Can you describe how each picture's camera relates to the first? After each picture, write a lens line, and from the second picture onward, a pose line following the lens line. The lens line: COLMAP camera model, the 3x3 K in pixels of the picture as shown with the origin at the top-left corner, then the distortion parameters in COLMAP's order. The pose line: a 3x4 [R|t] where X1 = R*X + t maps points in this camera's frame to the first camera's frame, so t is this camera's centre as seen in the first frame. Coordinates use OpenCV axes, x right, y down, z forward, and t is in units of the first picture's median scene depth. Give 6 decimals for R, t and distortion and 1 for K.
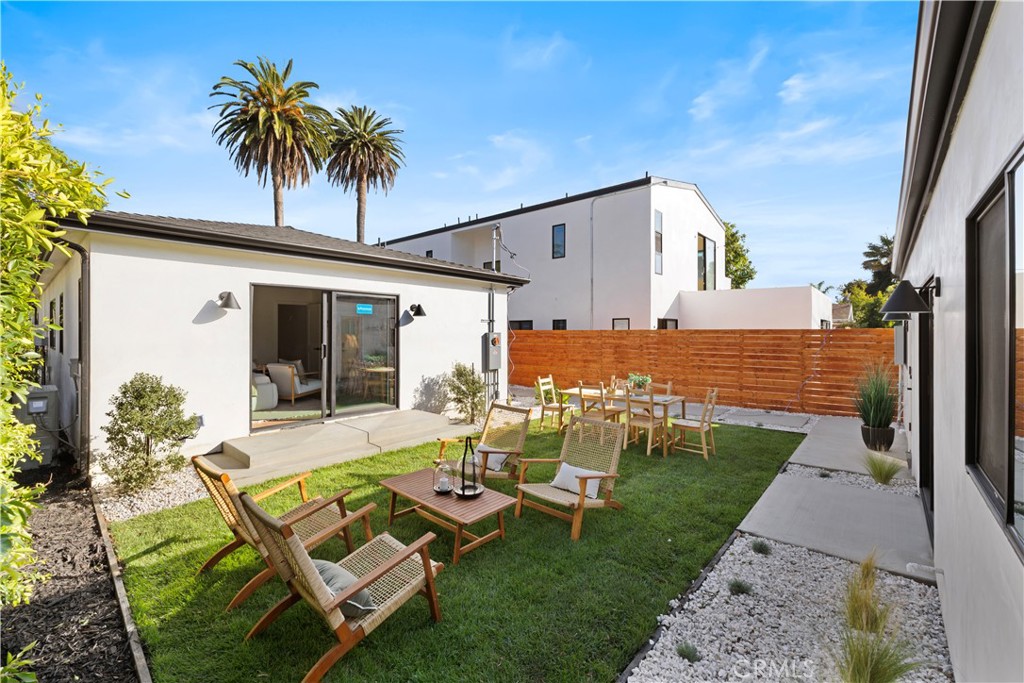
lens RADIAL K [[437.5, 0, 511.7], [0, 437.5, 334.7], [0, 0, 1]] dist [-0.002798, -0.000129]
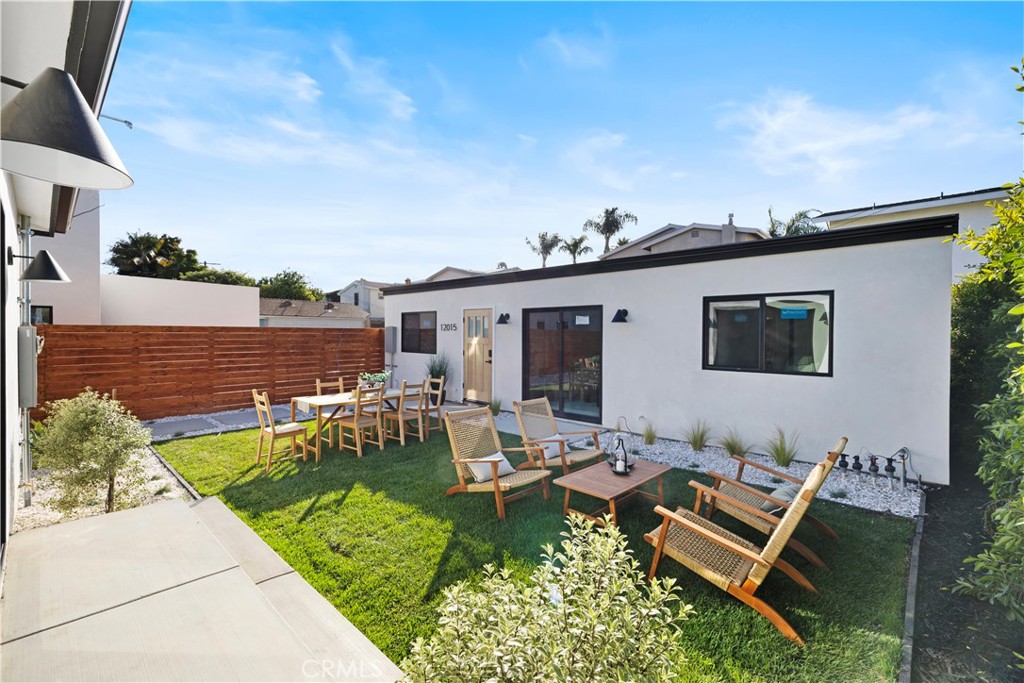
lens RADIAL K [[437.5, 0, 511.6], [0, 437.5, 338.7], [0, 0, 1]] dist [-0.002798, -0.000129]
pose [[0.035705, -0.009329, 0.999319, -0.438285], [0.005102, 0.999945, 0.009153, 0.007306], [-0.999349, 0.004772, 0.035751, 0.406334]]
